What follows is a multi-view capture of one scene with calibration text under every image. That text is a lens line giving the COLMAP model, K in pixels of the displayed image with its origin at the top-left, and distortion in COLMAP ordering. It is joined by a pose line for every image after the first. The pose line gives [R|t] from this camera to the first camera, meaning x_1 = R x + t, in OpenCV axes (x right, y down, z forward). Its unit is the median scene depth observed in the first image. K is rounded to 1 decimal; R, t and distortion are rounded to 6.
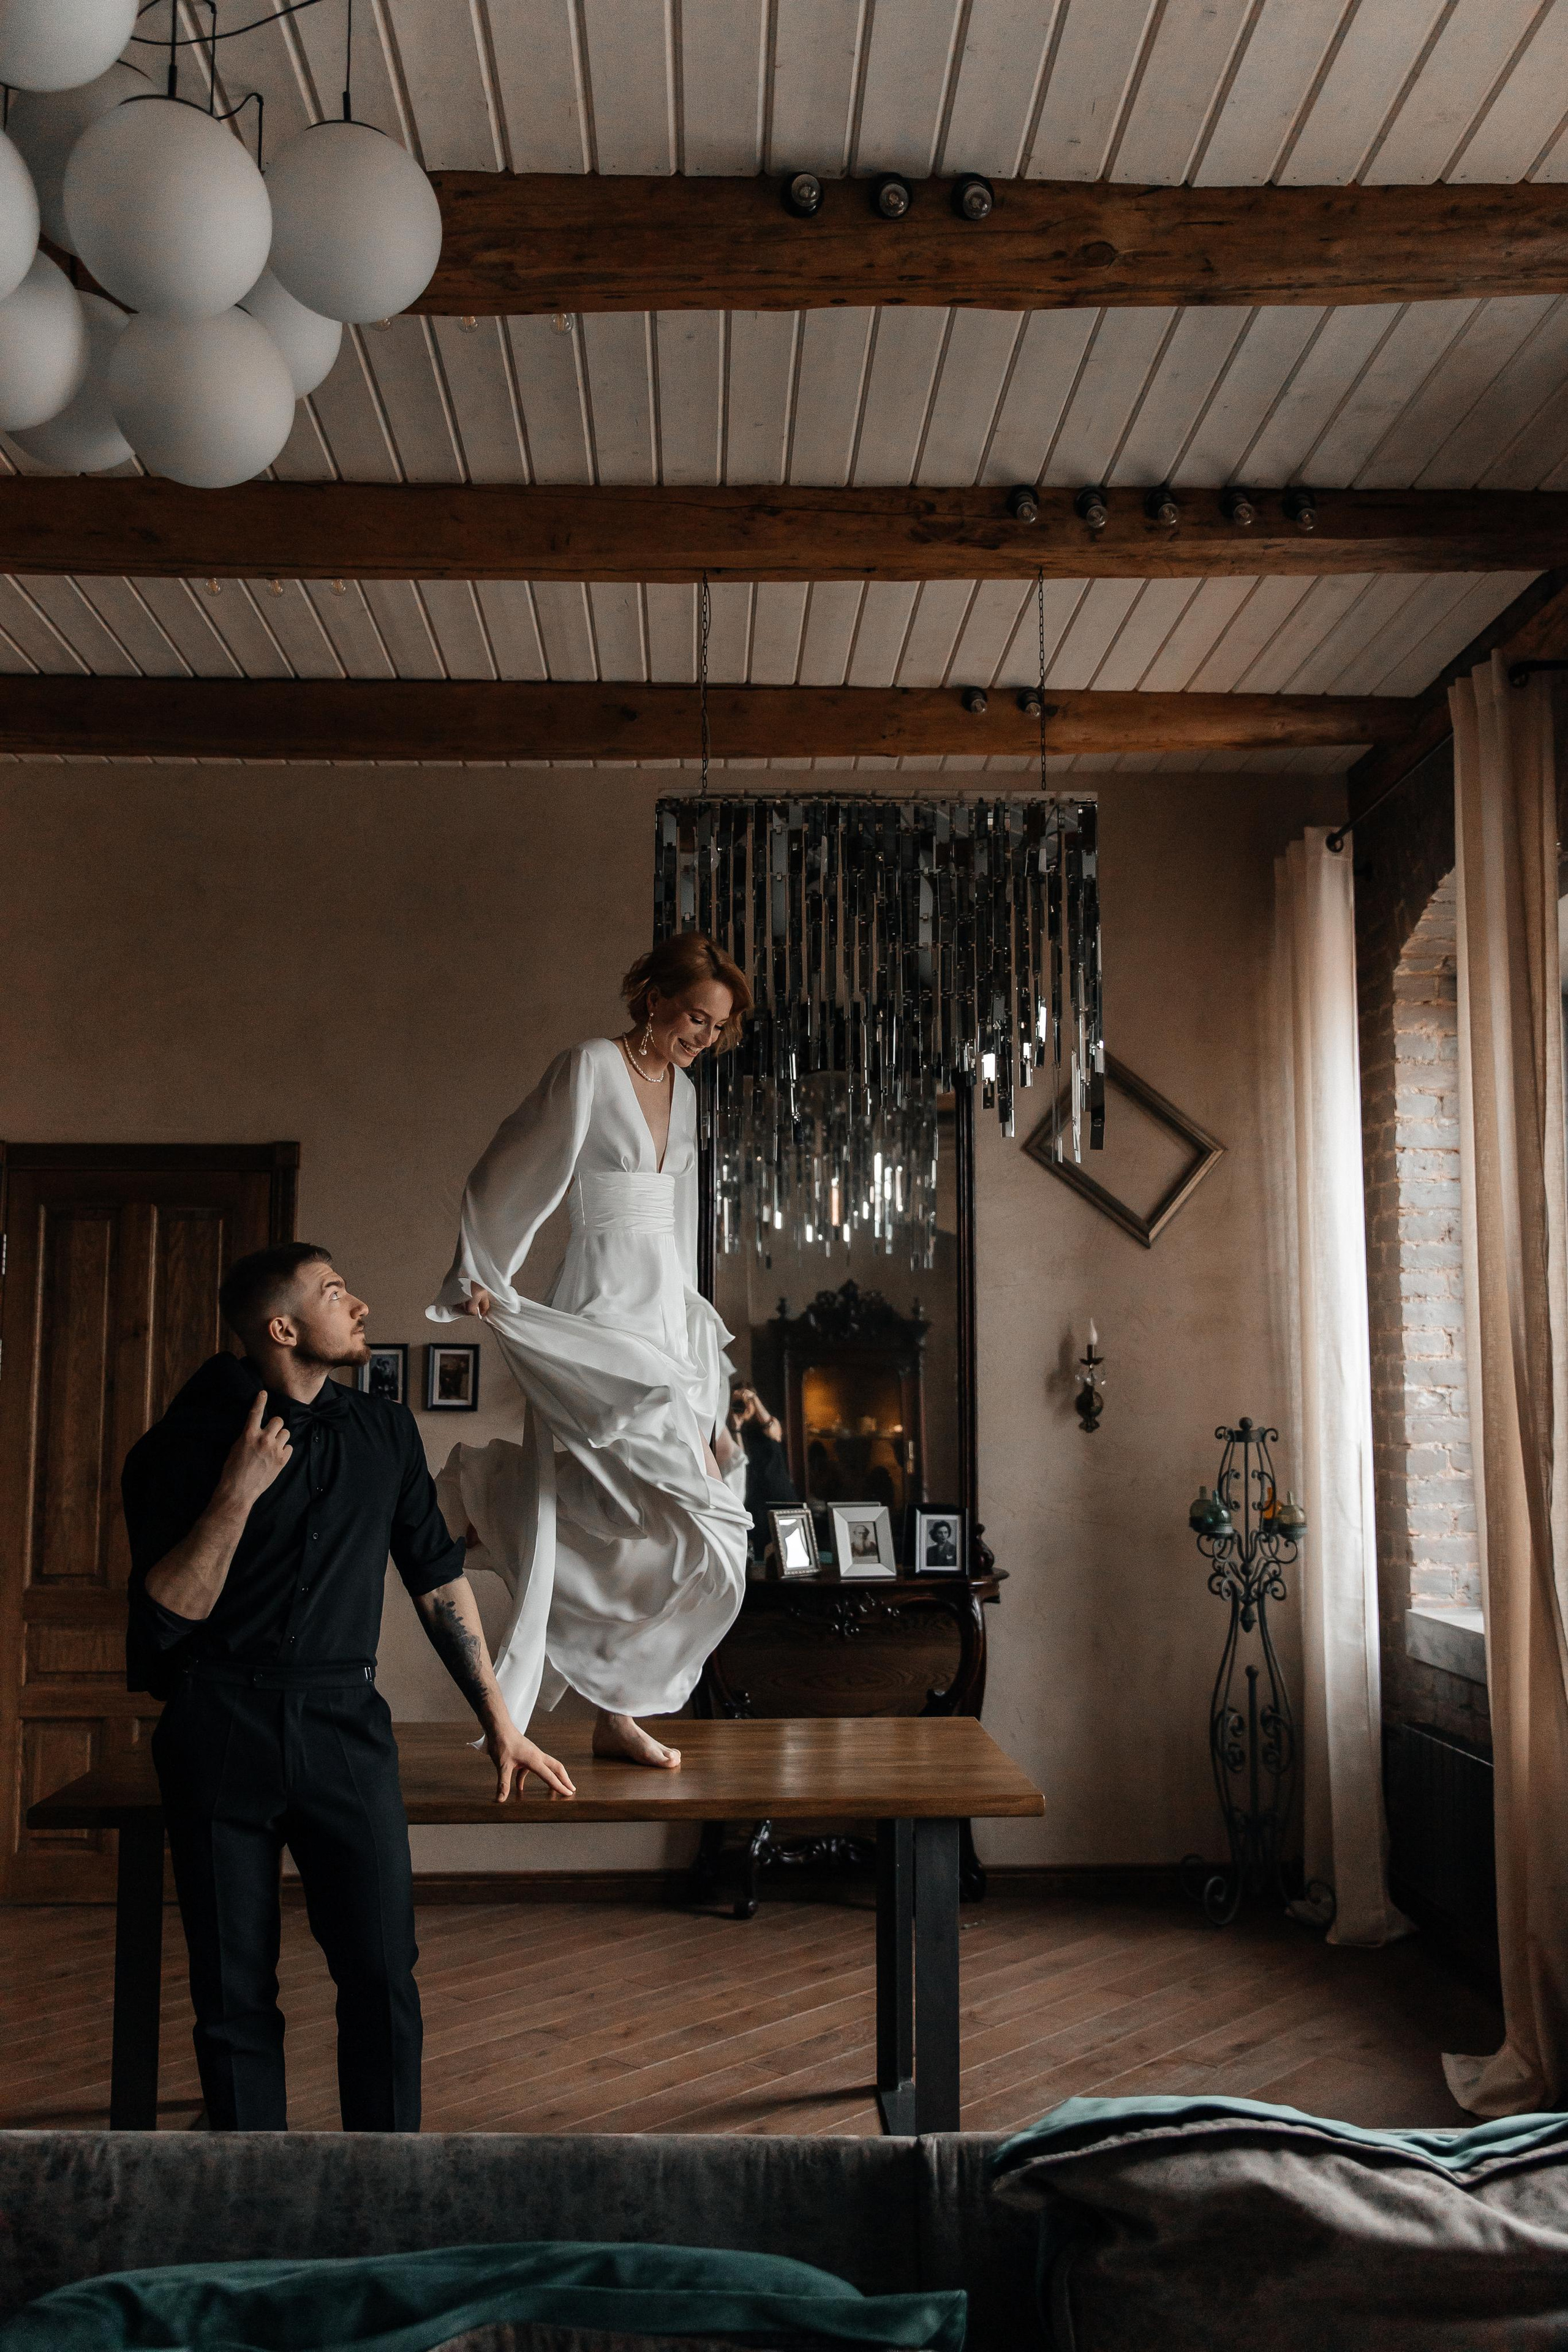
lens RADIAL K [[1979.1, 0, 794.0], [0, 1979.1, 1188.4], [0, 0, 1]] dist [0.005449, 0.007359]
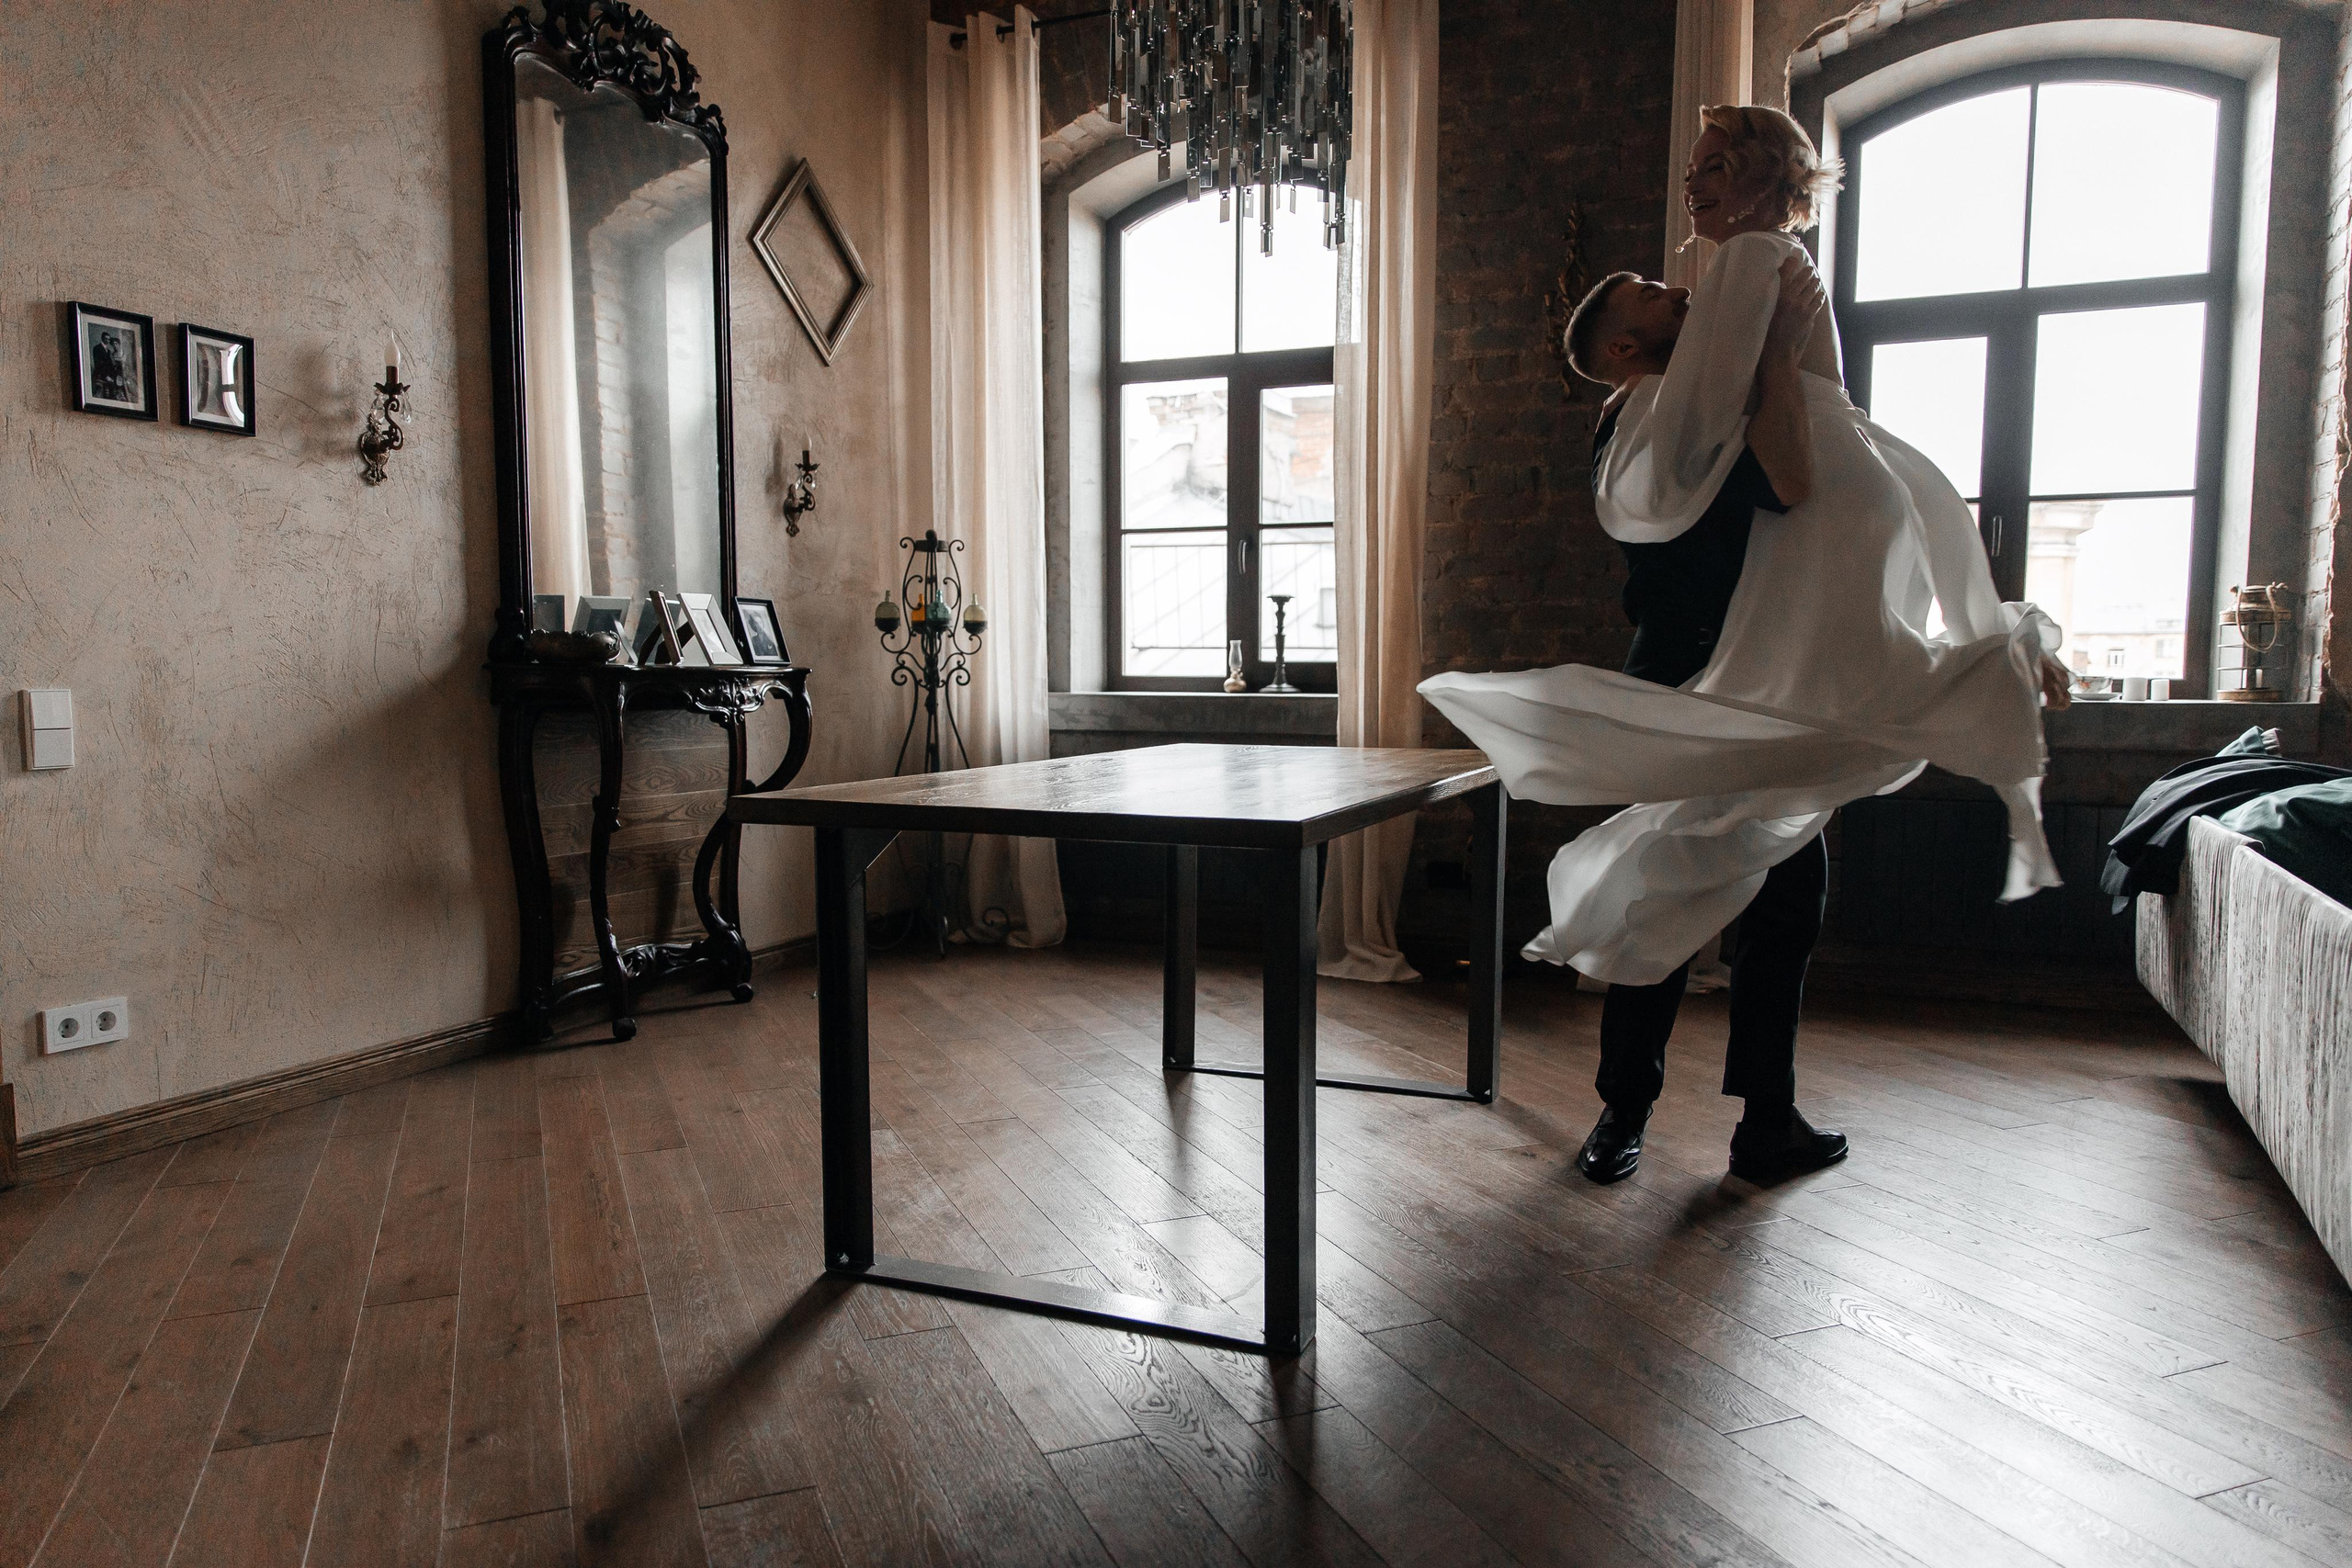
lens RADIAL K [[1606.9, 0, 1171.9], [0, 1606.9, 791.6], [0, 0, 1]] dist [0.003700, 0.002317]
pose [[0.422101, -0.067868, 0.904005, -0.579290], [-0.096578, 0.988152, 0.119279, 0.146451], [-0.901390, -0.137655, 0.410545, 0.494292]]
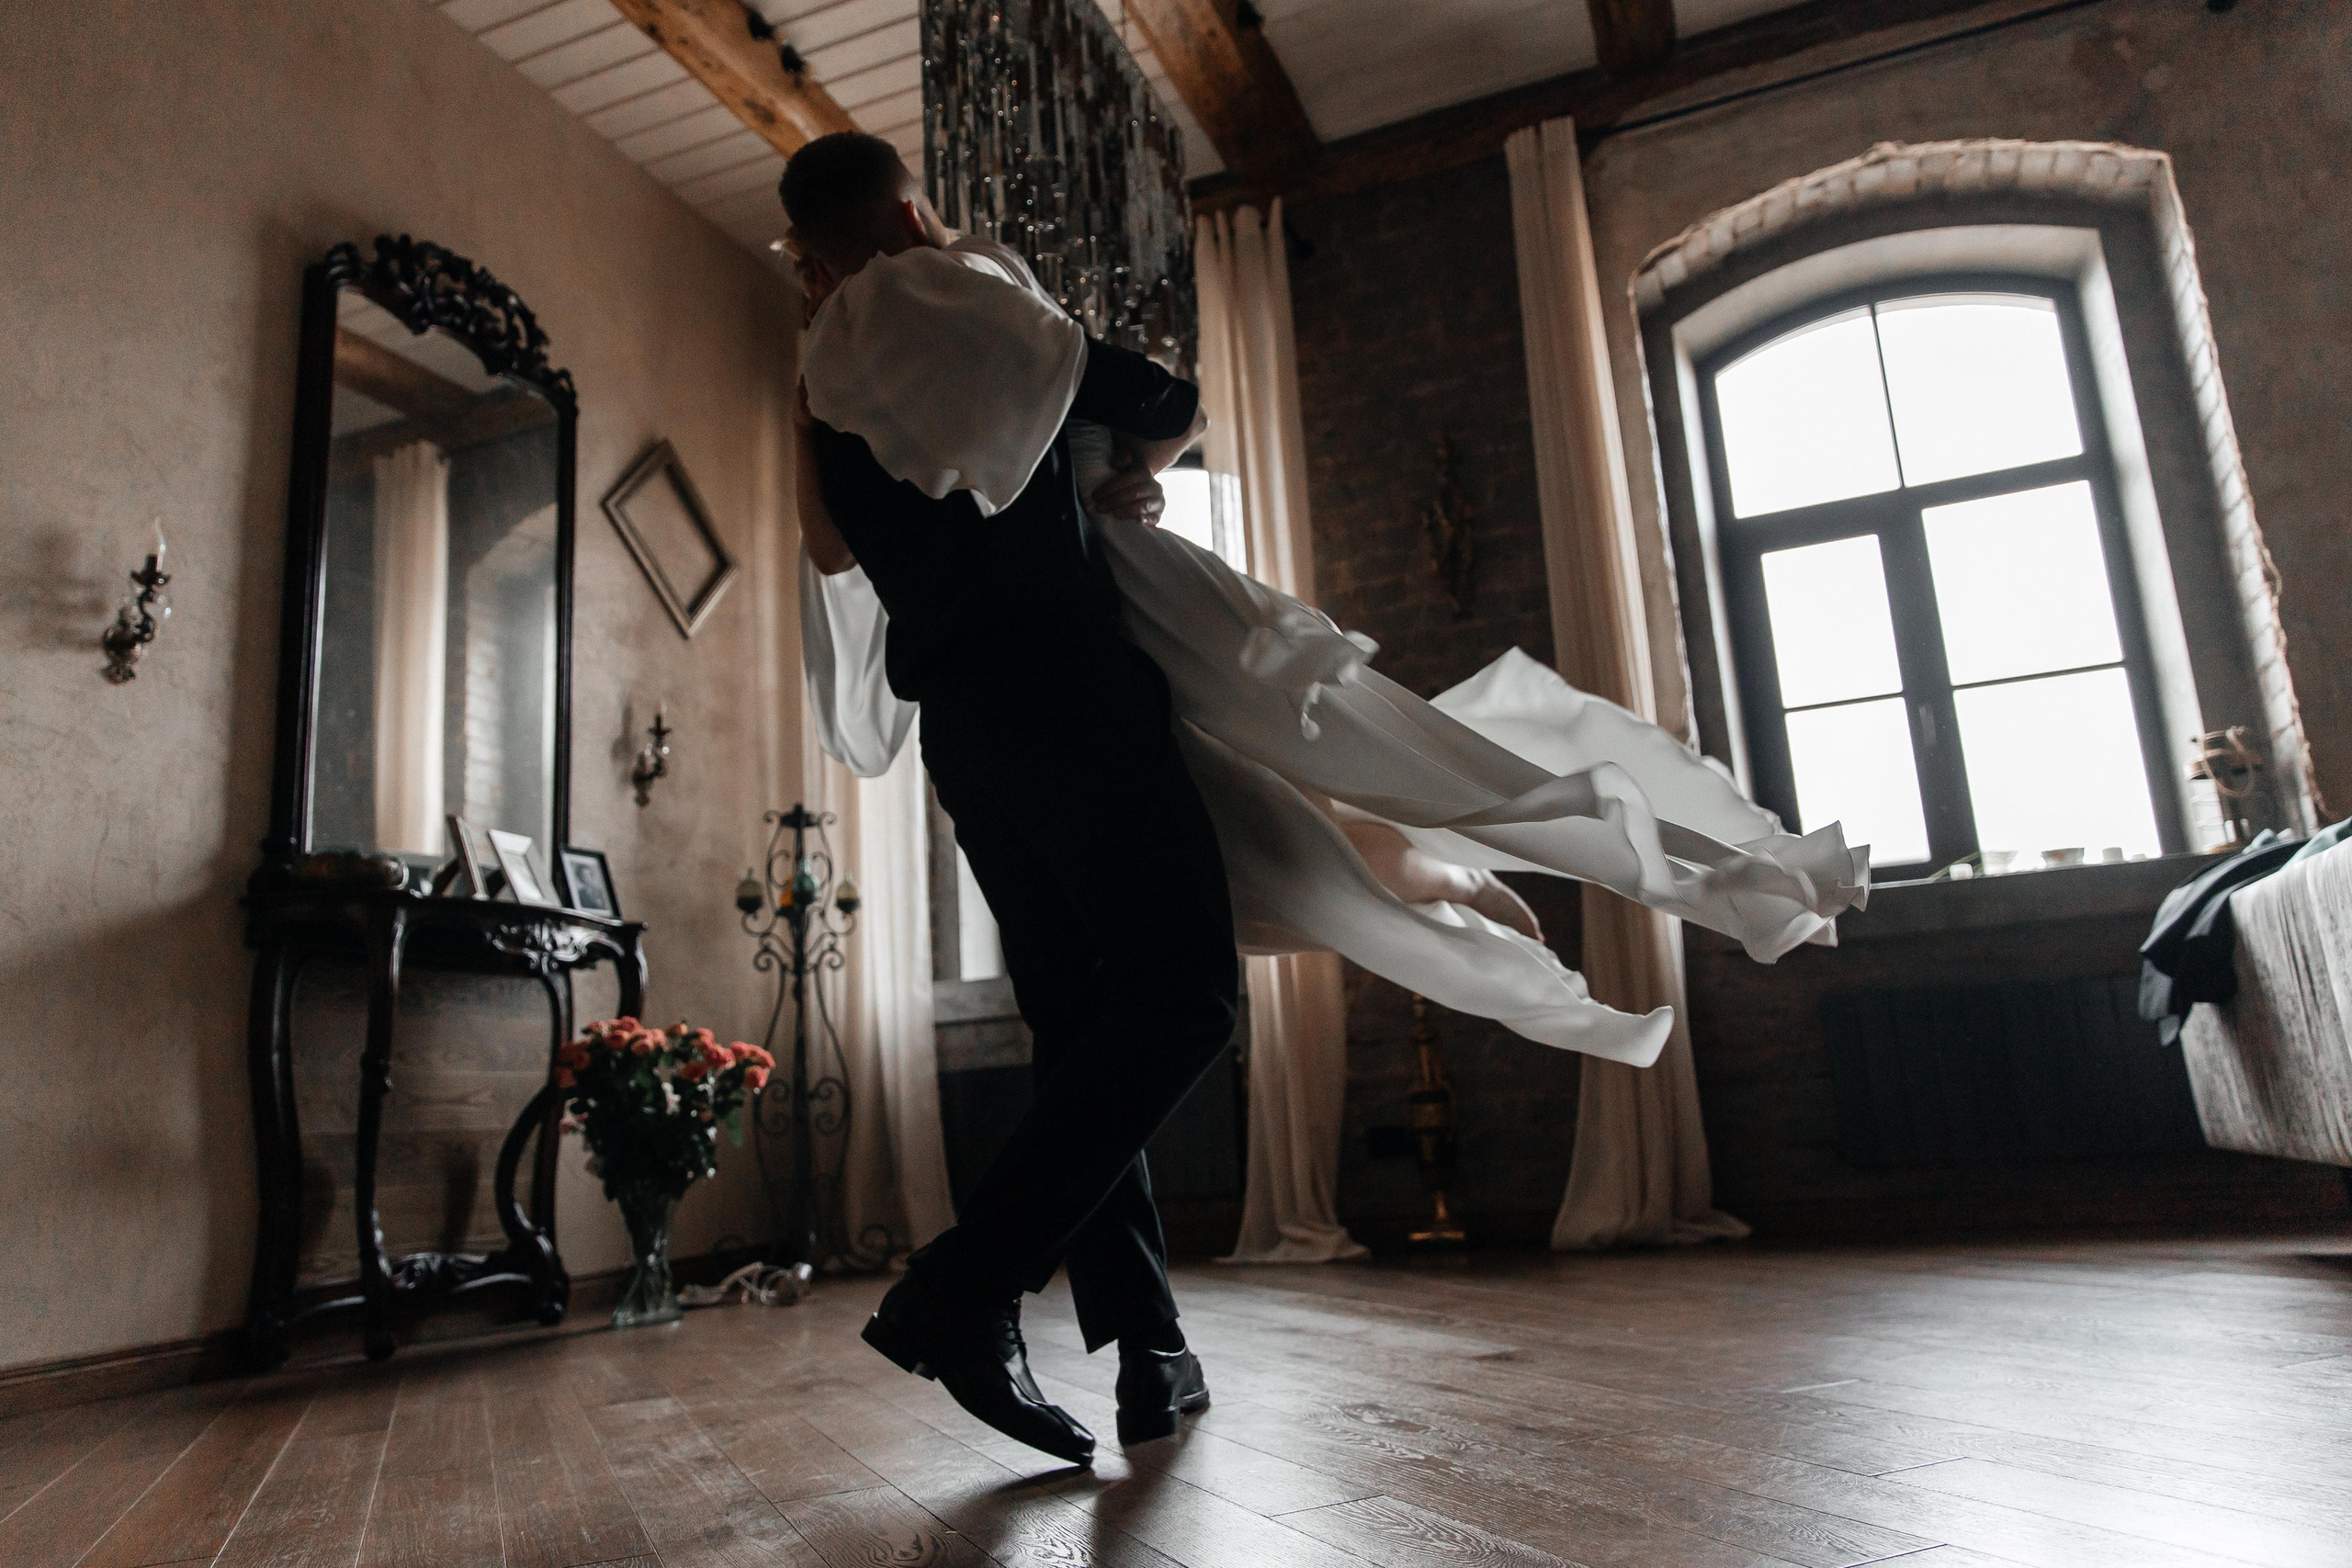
lens RADIAL K [[1572.8, 0, 1157.8], [0, 1572.8, 770.1], [0, 0, 1]] dist [0.007464, -0.004336]
pose [[0.406458, 0.177791, 0.896204, -0.467205], [-0.033907, 0.983144, -0.179661, 0.252287], [-0.913040, 0.042637, 0.405635, 0.502393]]
